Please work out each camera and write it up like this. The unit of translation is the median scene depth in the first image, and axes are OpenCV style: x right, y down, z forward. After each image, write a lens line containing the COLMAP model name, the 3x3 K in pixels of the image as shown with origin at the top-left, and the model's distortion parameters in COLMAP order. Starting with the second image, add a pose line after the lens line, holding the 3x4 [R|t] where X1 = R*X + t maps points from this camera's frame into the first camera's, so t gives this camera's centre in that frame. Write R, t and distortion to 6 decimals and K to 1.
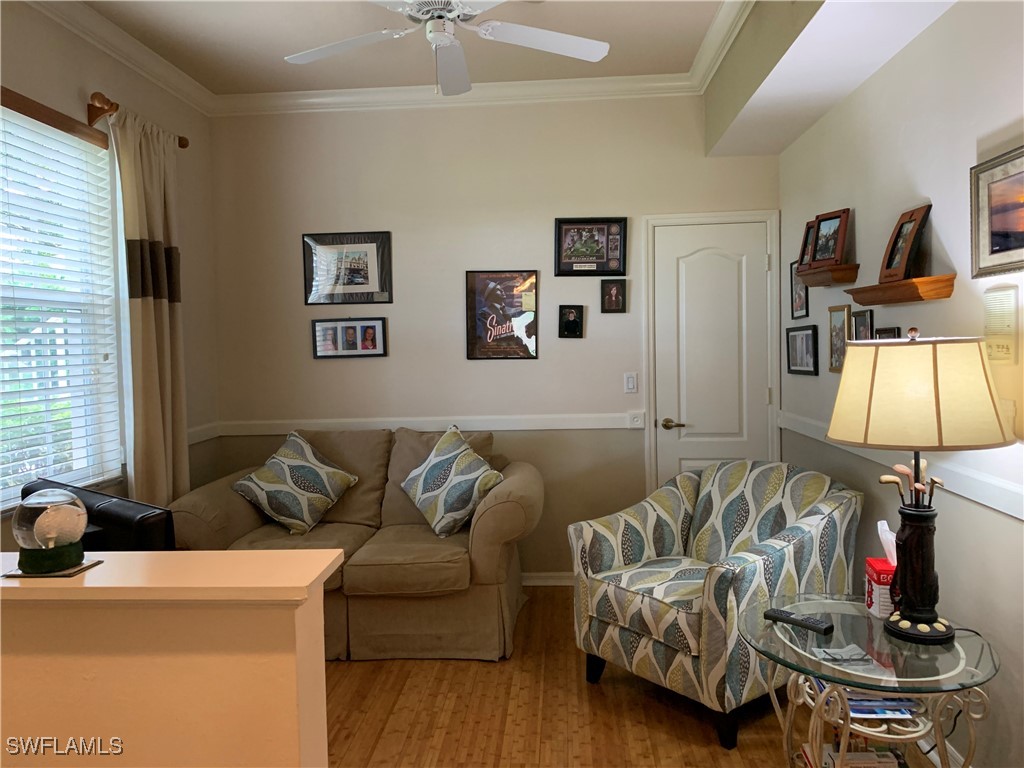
lens RADIAL K [[787.4, 0, 507.8], [0, 787.4, 380.9], [0, 0, 1]] dist [0.066586, -0.061431]
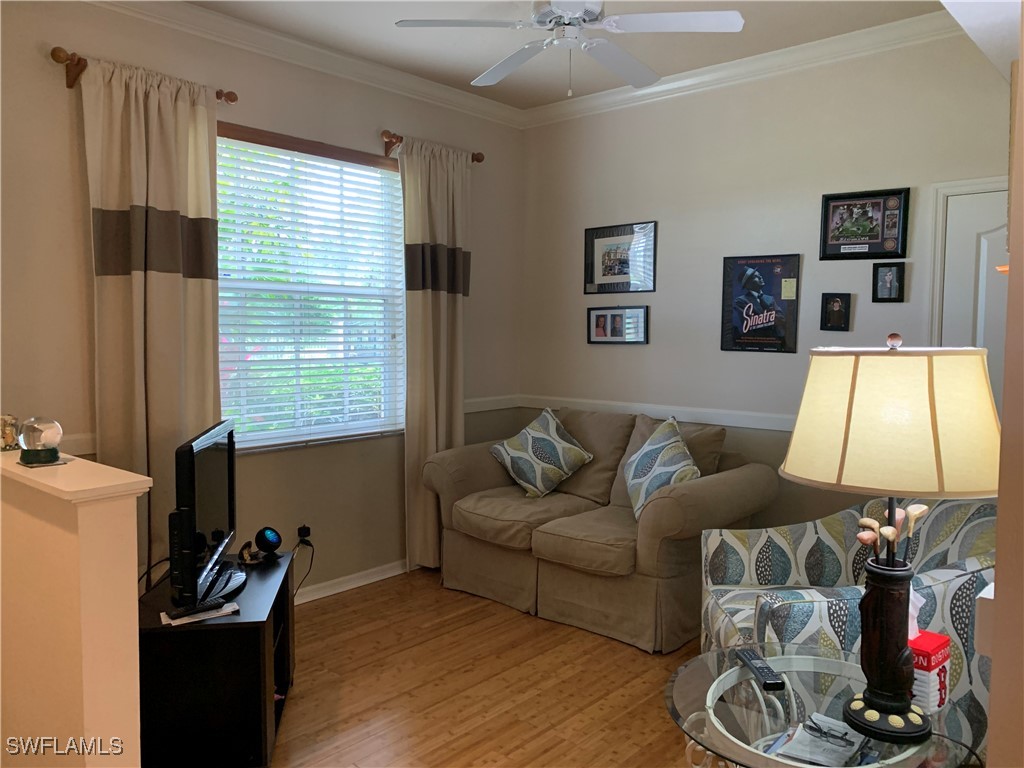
lens RADIAL K [[787.4, 0, 502.9], [0, 787.4, 380.5], [0, 0, 1]] dist [0.066586, -0.061431]
pose [[0.796515, 0.067540, -0.600835, 0.361818], [-0.053904, 0.997717, 0.040694, -0.017239], [0.602211, -0.000026, 0.798337, 0.079422]]
